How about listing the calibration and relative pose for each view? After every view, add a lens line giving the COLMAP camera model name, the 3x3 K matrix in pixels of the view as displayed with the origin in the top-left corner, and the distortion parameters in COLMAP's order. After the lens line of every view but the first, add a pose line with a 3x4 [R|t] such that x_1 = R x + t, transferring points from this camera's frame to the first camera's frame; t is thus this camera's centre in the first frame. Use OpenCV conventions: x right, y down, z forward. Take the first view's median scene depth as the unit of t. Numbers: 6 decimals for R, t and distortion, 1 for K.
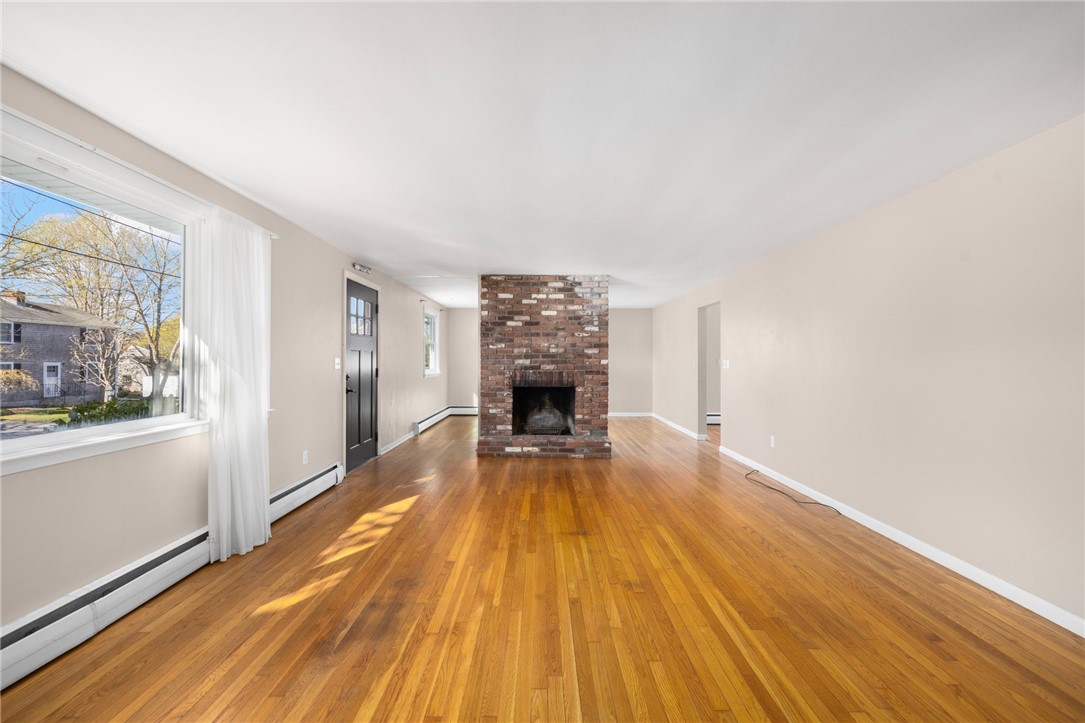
lens RADIAL K [[454.6, 0, 535.2], [0, 454.6, 356.6], [0, 0, 1]] dist [-0.001038, -0.000220]
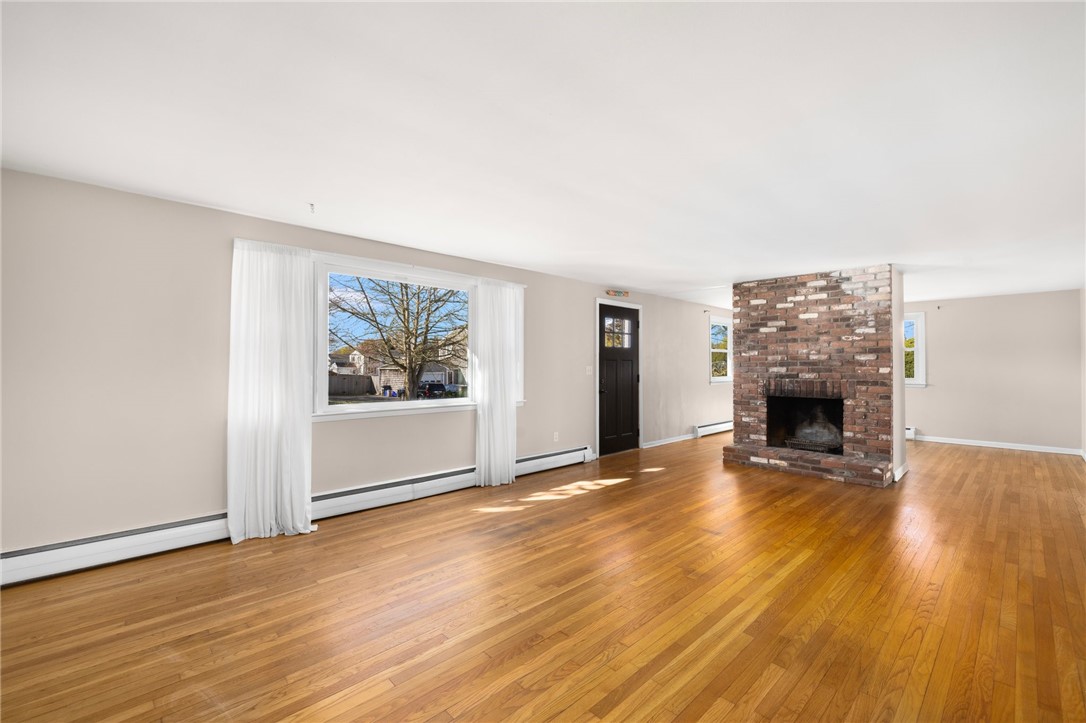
lens RADIAL K [[460.0, 0, 541.6], [0, 460.0, 357.3], [0, 0, 1]] dist [0.000461, 0.000103]
pose [[0.698713, -0.014326, -0.715258, 0.313887], [0.004146, 0.999864, -0.015976, -0.001085], [0.715390, 0.008197, 0.698678, -0.018763]]
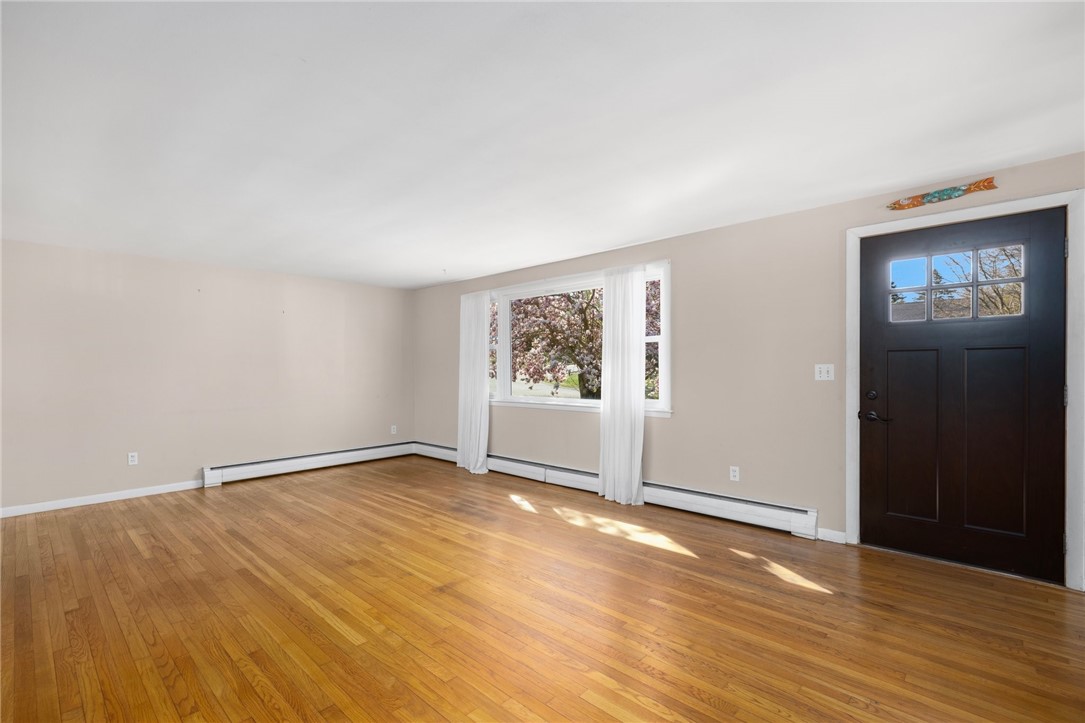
lens RADIAL K [[502.2, 0, 522.1], [0, 502.2, 372.9], [0, 0, 1]] dist [-0.001132, -0.000198]
pose [[-0.696876, 0.005473, -0.717170, 0.334246], [0.006894, 0.999976, 0.000933, 0.009735], [0.717158, -0.004294, -0.696897, 0.906694]]
